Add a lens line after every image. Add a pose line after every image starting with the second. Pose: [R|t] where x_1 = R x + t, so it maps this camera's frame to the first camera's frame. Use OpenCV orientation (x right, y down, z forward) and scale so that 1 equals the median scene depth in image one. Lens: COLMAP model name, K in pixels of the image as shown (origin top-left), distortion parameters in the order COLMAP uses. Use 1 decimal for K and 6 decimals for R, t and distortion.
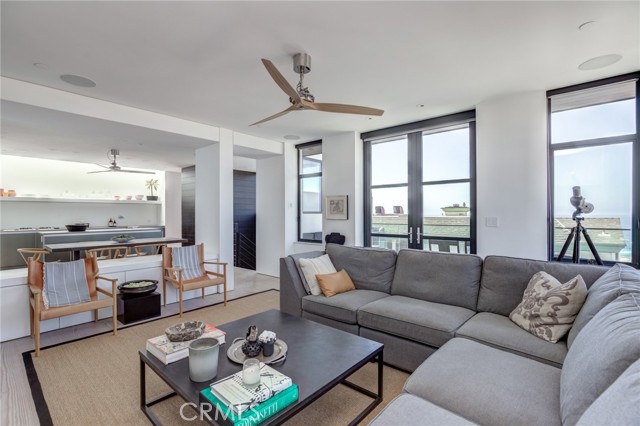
lens RADIAL K [[293.0, 0, 316.0], [0, 293.0, 214.7], [0, 0, 1]] dist [-0.013829, 0.001845]
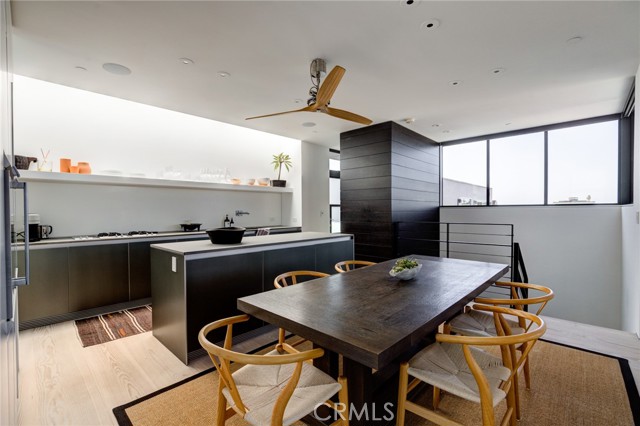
lens RADIAL K [[293.0, 0, 316.4], [0, 293.0, 211.9], [0, 0, 1]] dist [-0.013829, 0.001845]
pose [[0.998770, -0.000279, -0.049584, -0.875765], [0.000393, 0.999997, 0.002302, 0.008162], [0.049583, -0.002319, 0.998767, 0.712703]]
